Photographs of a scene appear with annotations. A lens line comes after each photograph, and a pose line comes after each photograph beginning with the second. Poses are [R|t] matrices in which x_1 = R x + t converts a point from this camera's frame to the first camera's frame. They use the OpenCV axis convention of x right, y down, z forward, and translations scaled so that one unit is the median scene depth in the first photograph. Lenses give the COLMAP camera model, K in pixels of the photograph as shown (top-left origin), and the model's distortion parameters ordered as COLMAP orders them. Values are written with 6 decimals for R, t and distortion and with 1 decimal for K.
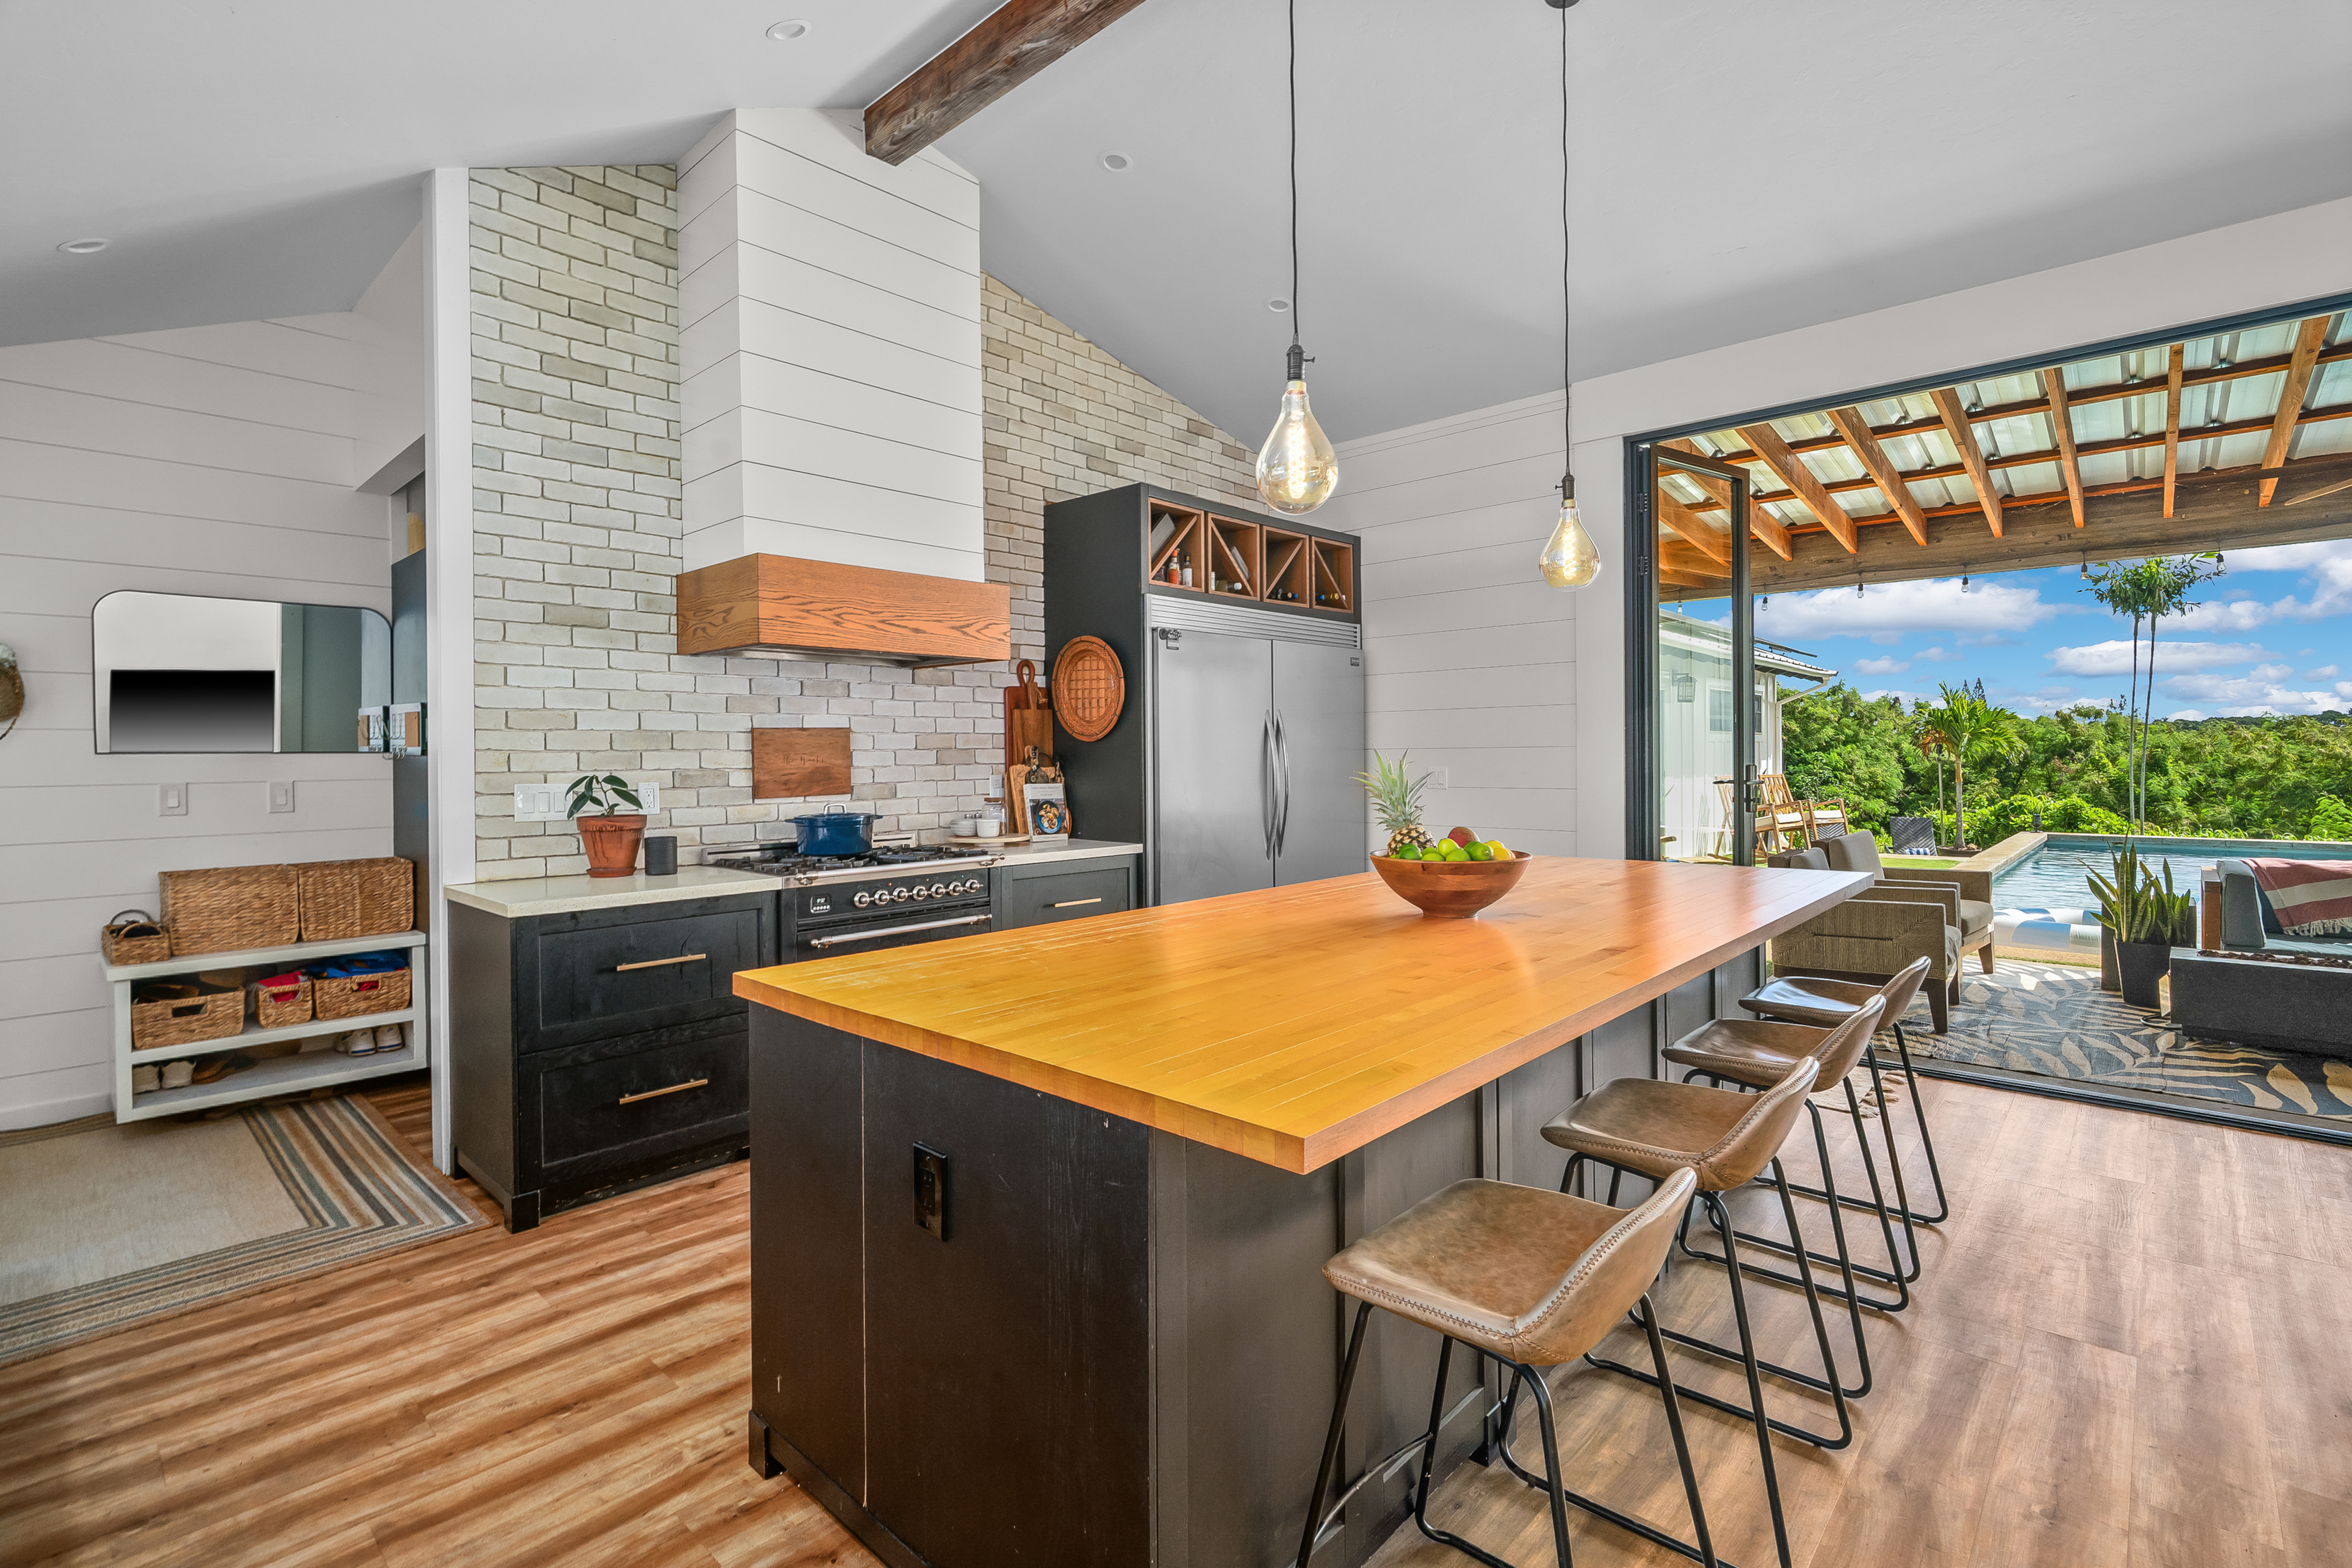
lens RADIAL K [[1076.0, 0, 1174.7], [0, 1076.0, 765.2], [0, 0, 1]] dist [-0.002157, -0.000233]
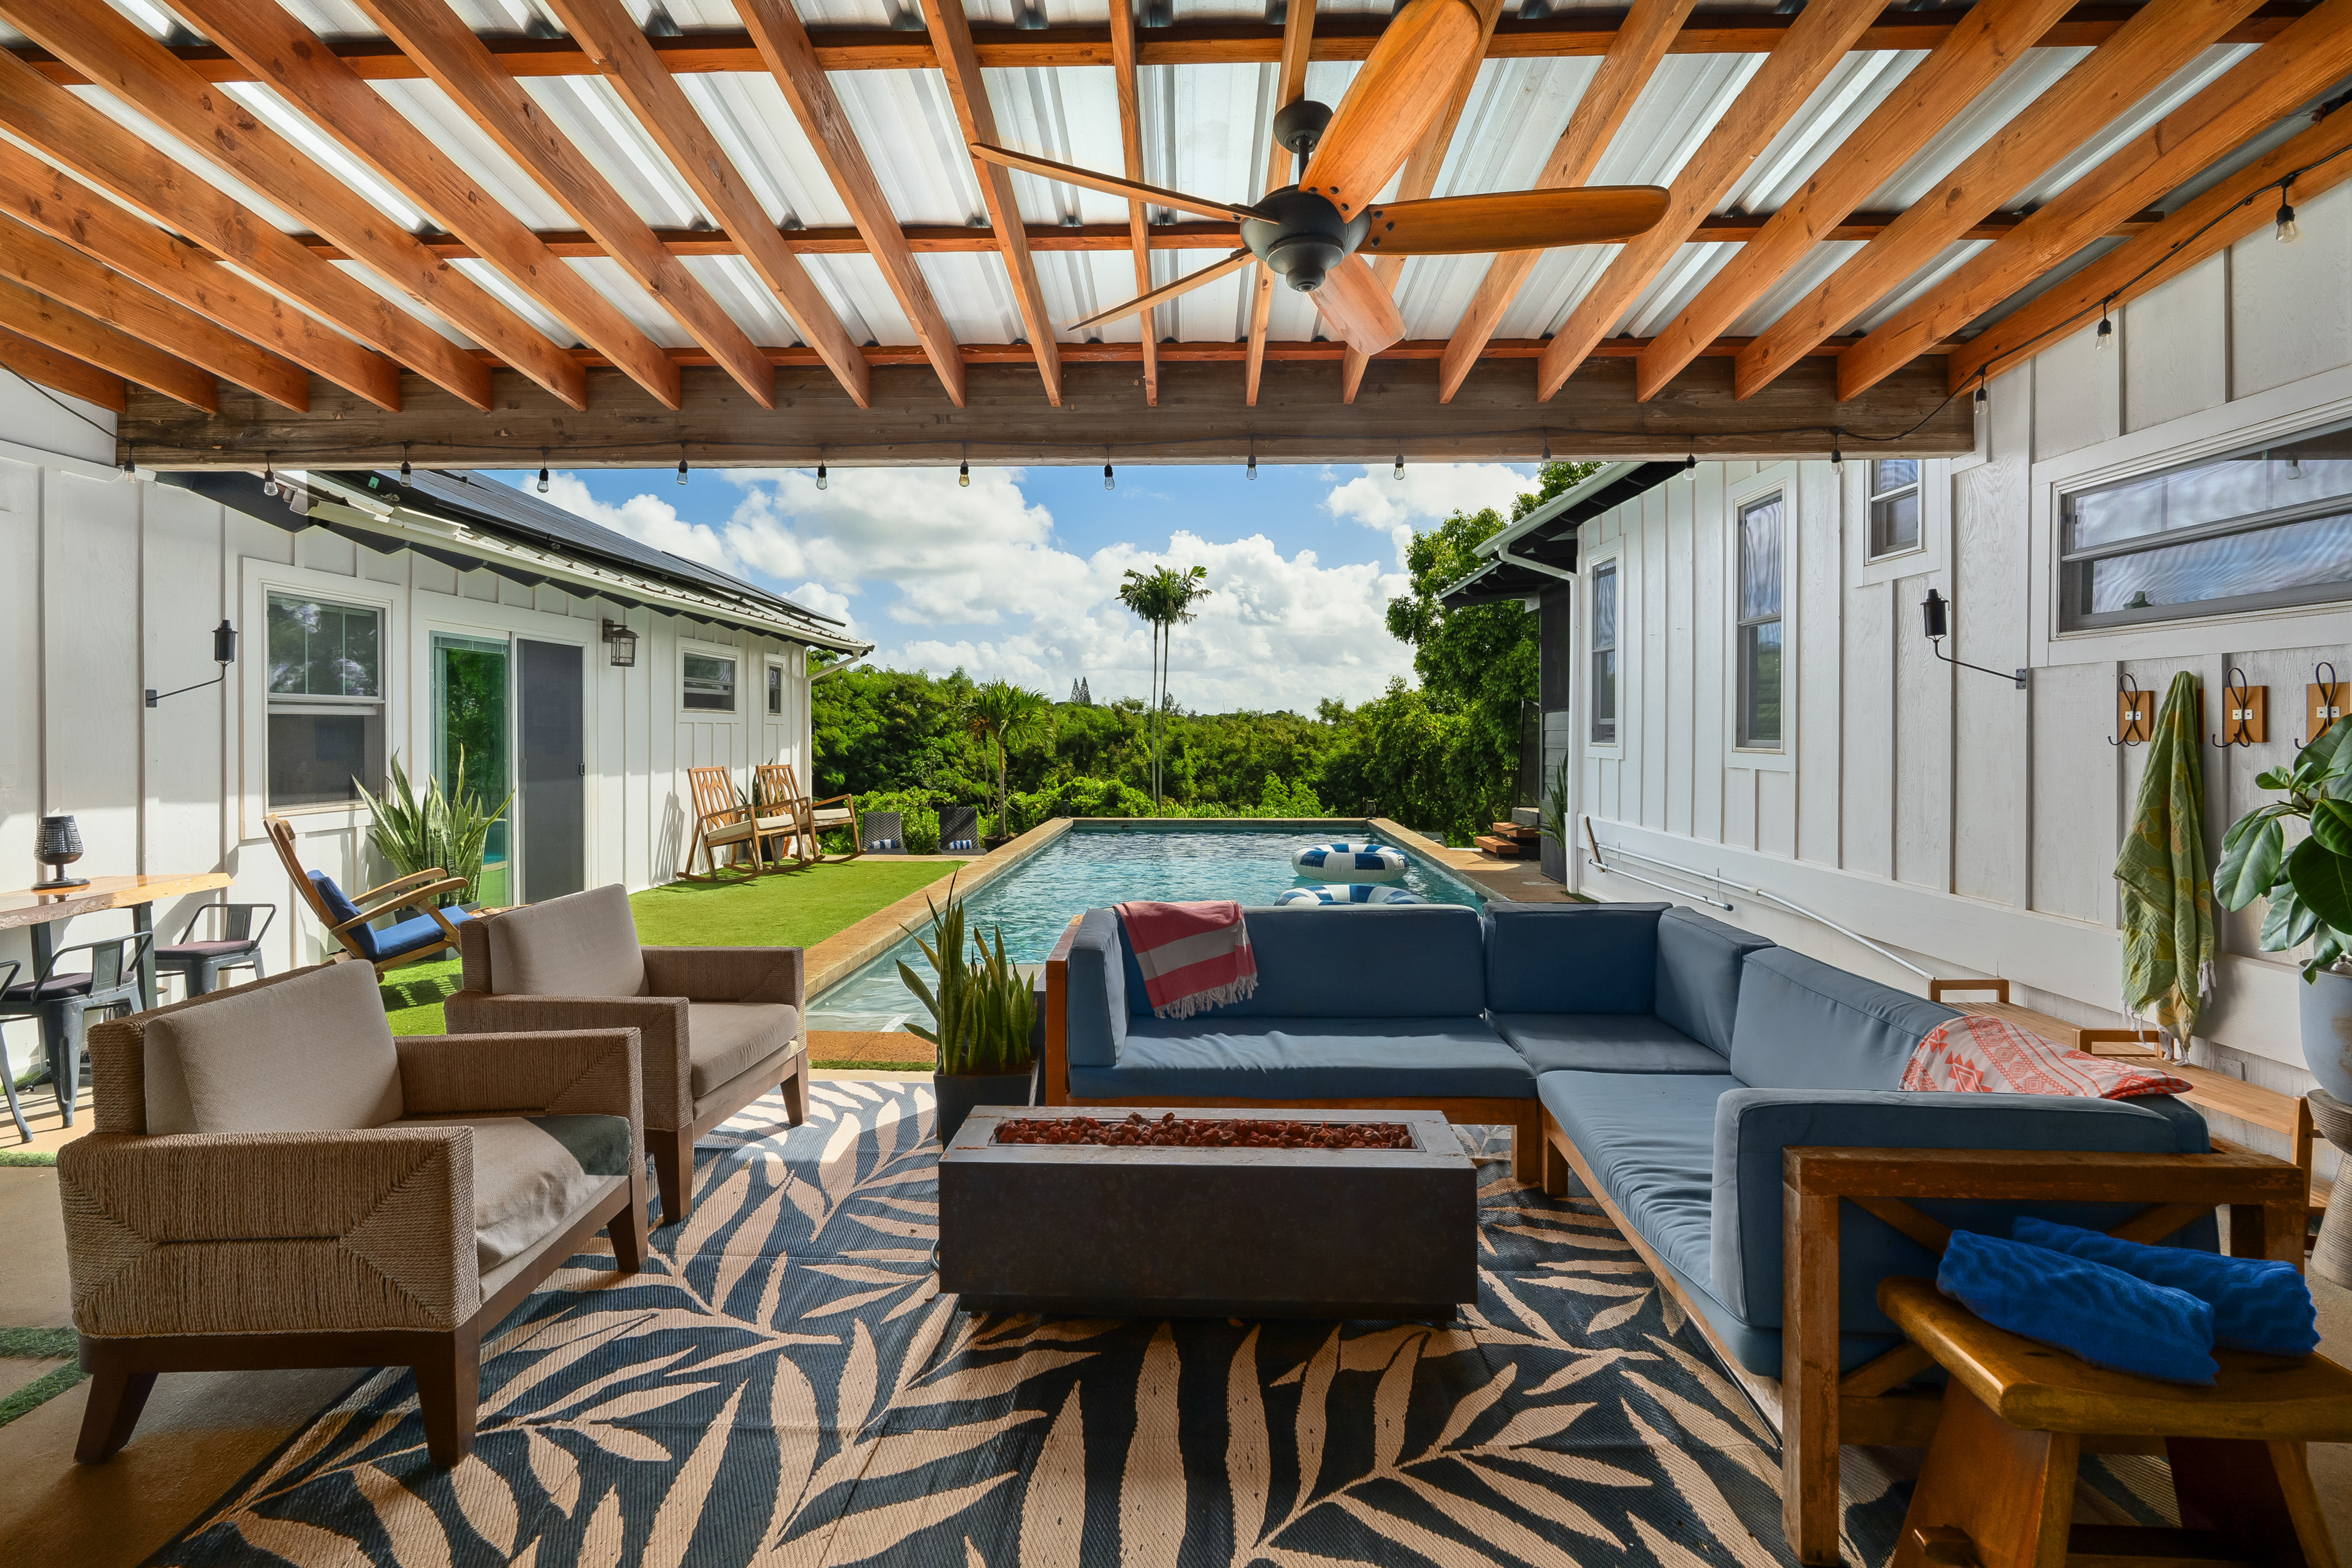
lens RADIAL K [[1076.0, 0, 1164.5], [0, 1076.0, 739.3], [0, 0, 1]] dist [-0.002157, -0.000233]
pose [[0.756660, 0.004273, 0.653795, 0.113633], [0.001482, 0.999965, -0.008251, -0.001769], [-0.653807, 0.007212, 0.756627, 0.092610]]
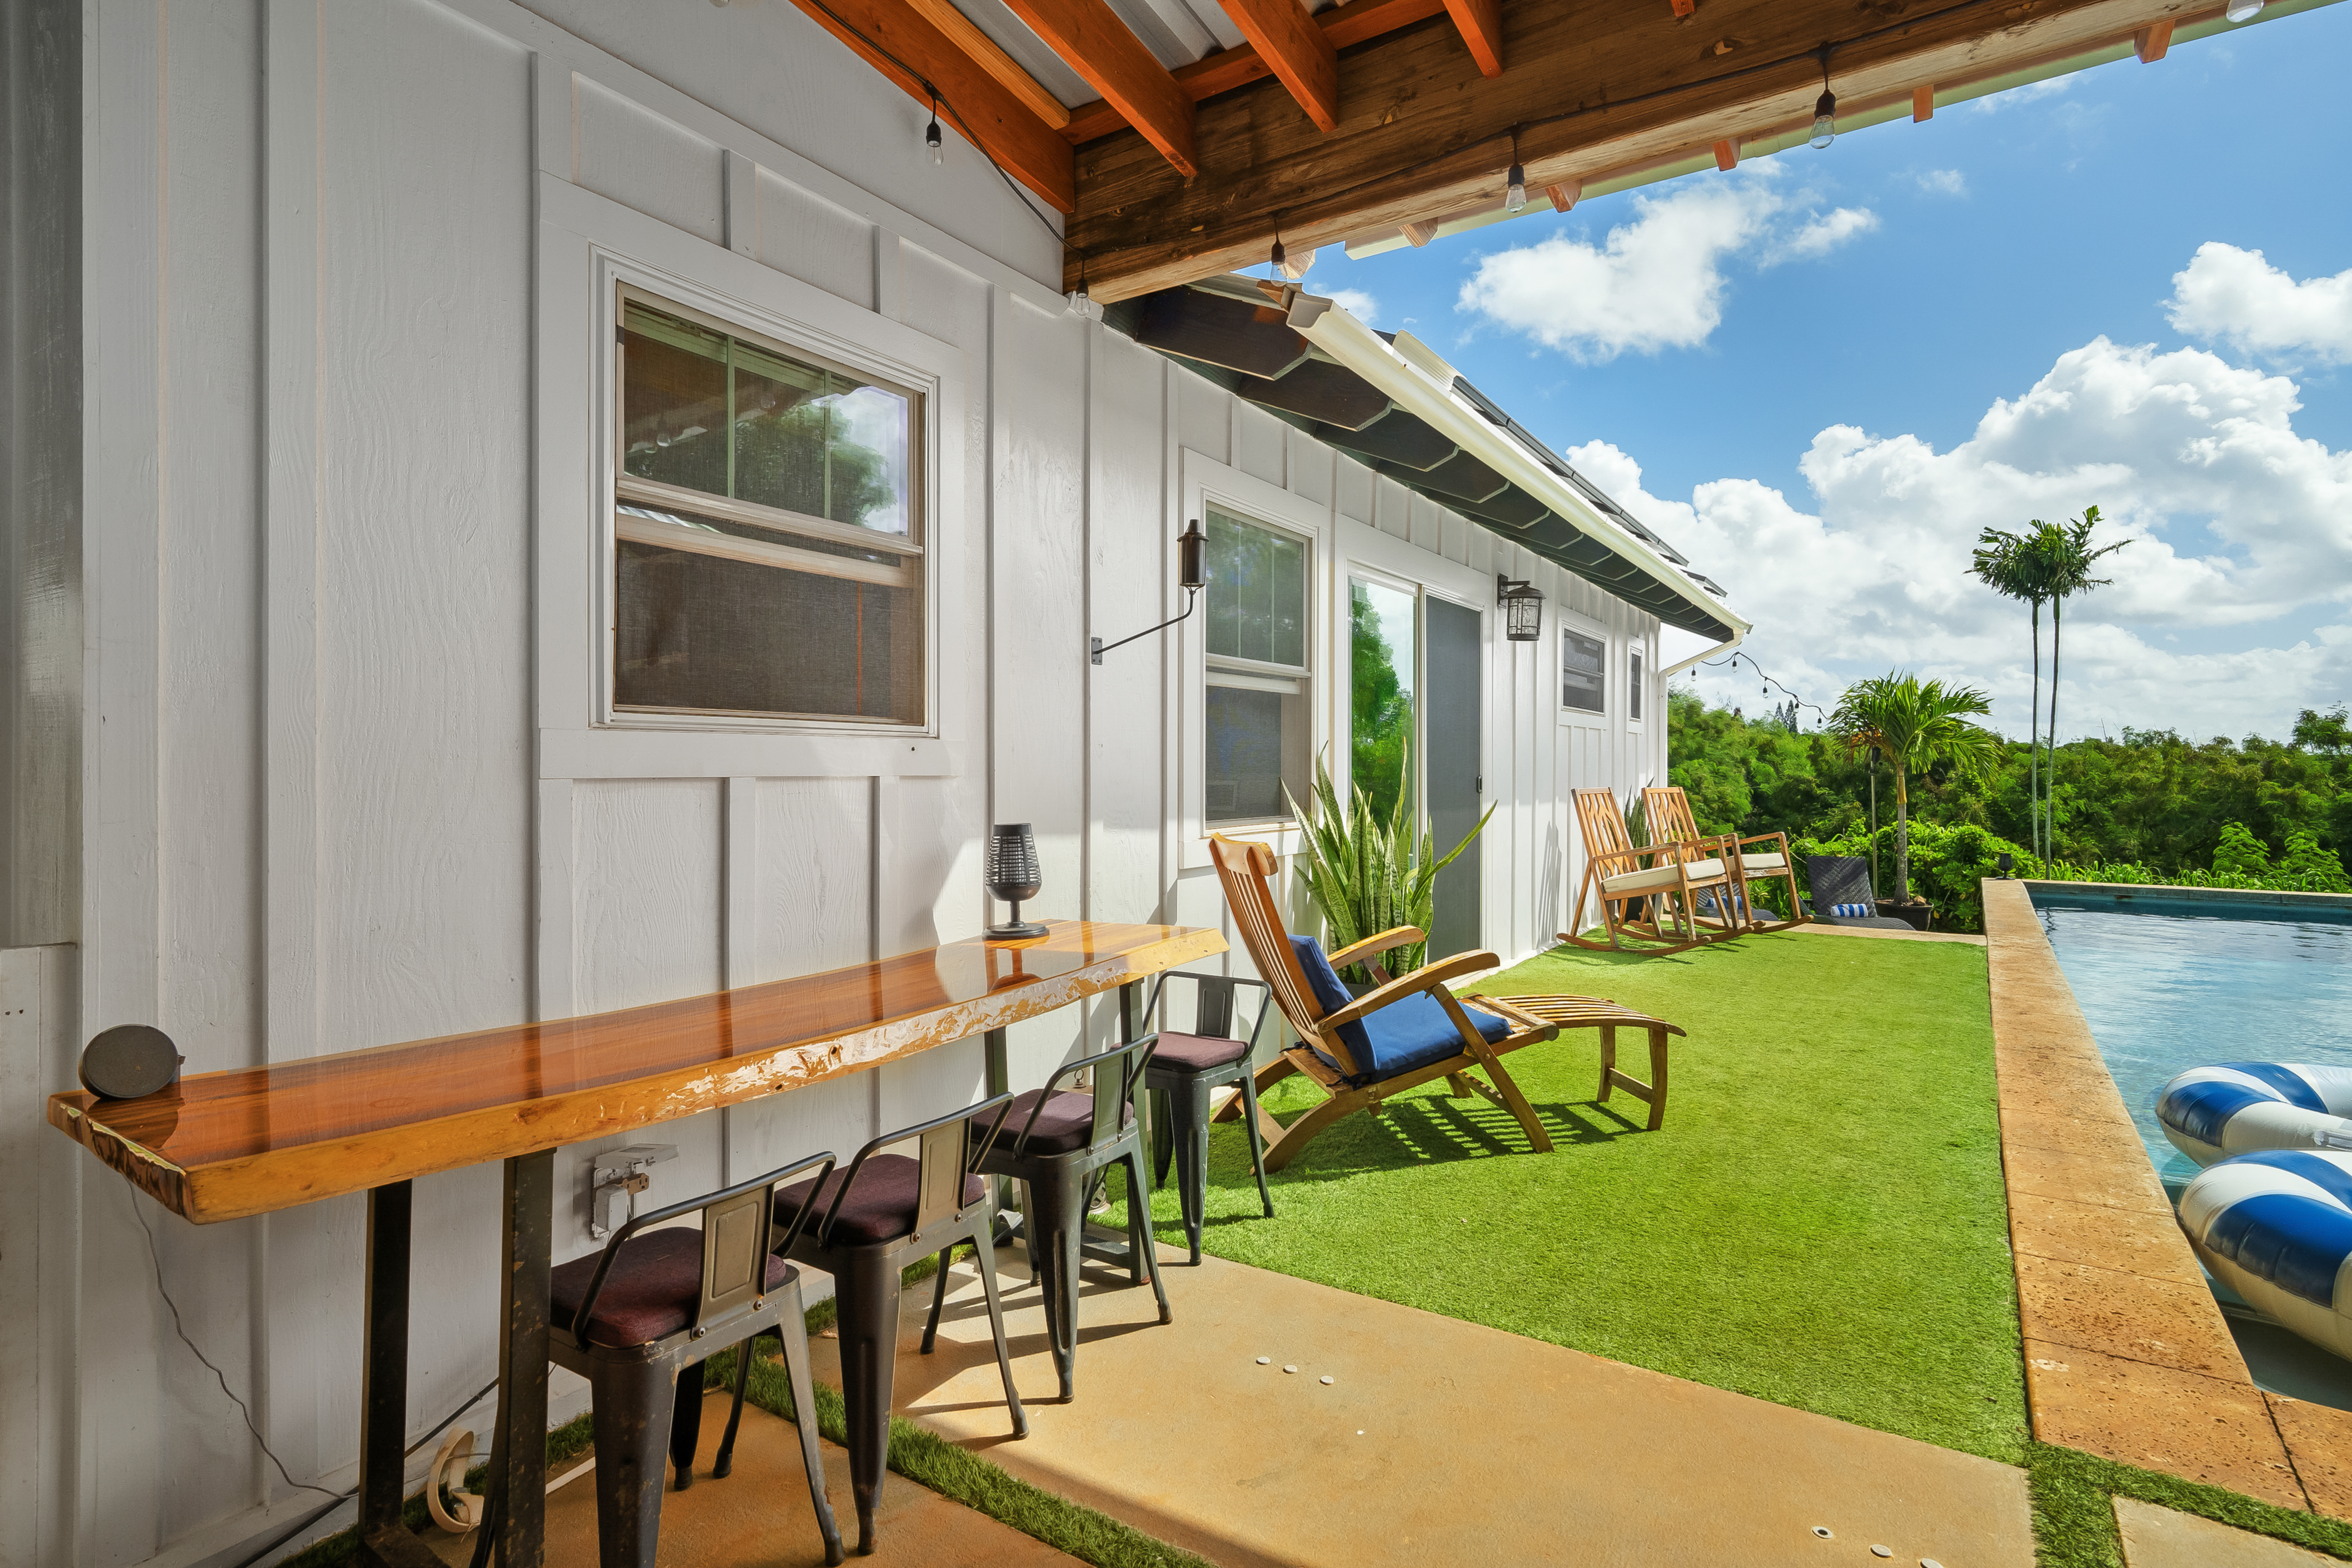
lens RADIAL K [[1160.3, 0, 1184.0], [0, 1160.3, 782.7], [0, 0, 1]] dist [0.004132, 0.000876]
pose [[0.986068, 0.009620, 0.166064, 0.093225], [-0.009918, 0.999950, 0.000967, 0.003452], [-0.166046, -0.002600, 0.986115, 0.200333]]
